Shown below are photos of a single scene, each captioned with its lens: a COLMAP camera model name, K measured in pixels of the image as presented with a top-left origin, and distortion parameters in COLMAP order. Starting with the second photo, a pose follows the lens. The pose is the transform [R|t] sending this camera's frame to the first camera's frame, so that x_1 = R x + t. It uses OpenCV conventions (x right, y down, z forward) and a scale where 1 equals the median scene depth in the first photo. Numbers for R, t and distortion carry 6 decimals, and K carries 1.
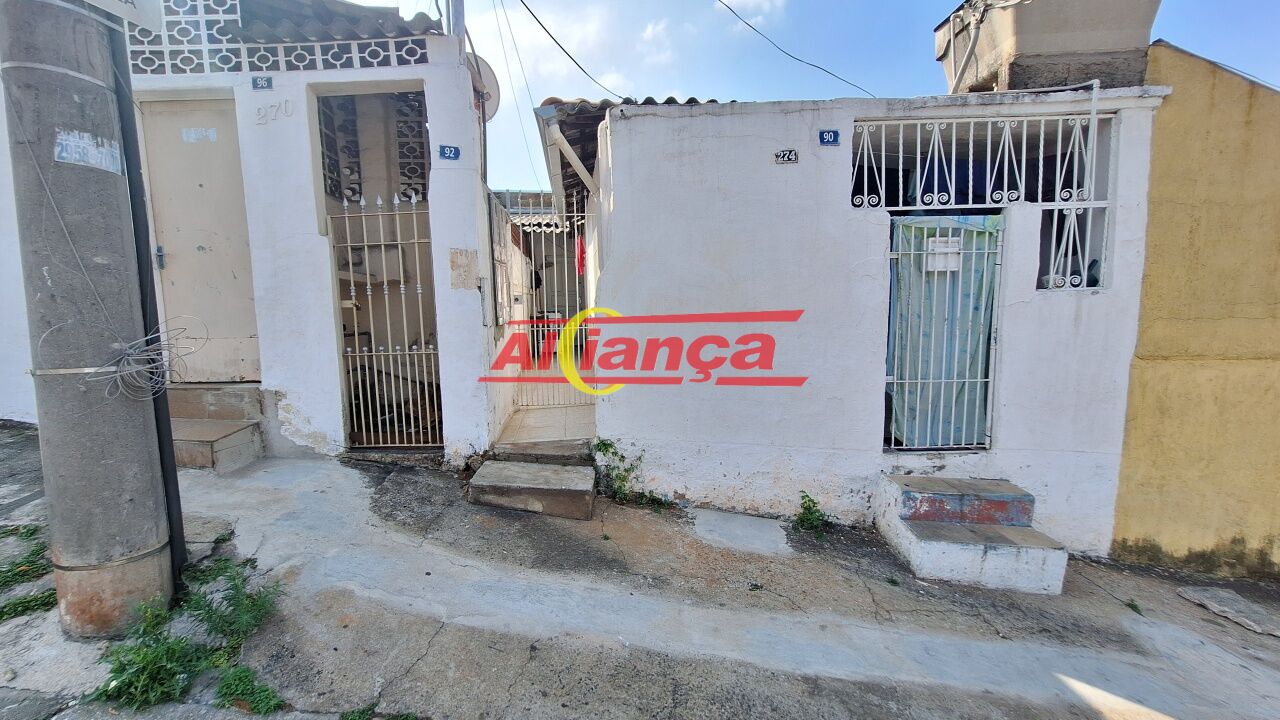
lens RADIAL K [[510.6, 0, 639.6], [0, 510.6, 360.1], [0, 0, 1]] dist [-0.004220, 0.000831]
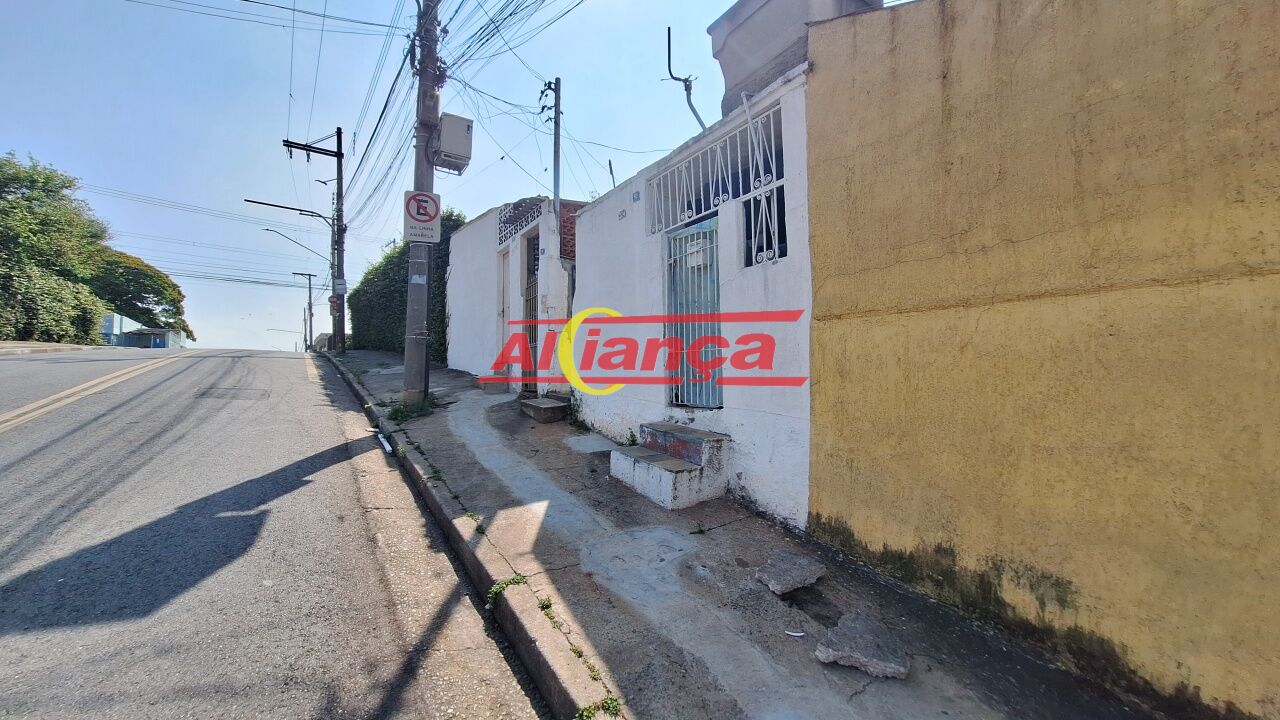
lens RADIAL K [[510.6, 0, 639.0], [0, 510.6, 354.6], [0, 0, 1]] dist [-0.004220, 0.000831]
pose [[0.559078, -0.025004, -0.828738, 1.607591], [-0.085114, 0.992534, -0.087364, 0.178374], [0.824735, 0.119380, 0.552775, 0.186053]]
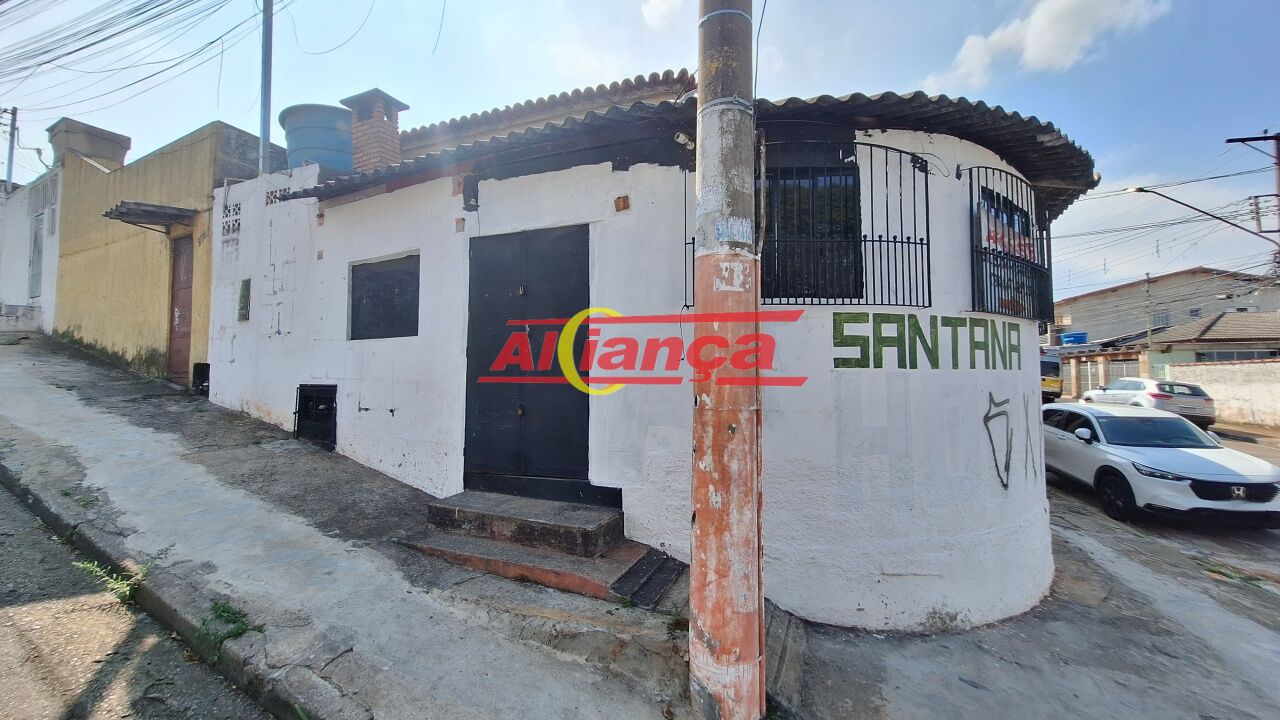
lens RADIAL K [[510.6, 0, 639.0], [0, 510.6, 359.2], [0, 0, 1]] dist [-0.004220, 0.000831]
pose [[0.885344, 0.005683, -0.464903, 4.927920], [-0.069923, 0.990180, -0.121054, 0.637725], [0.459649, 0.139682, 0.877047, 0.136890]]
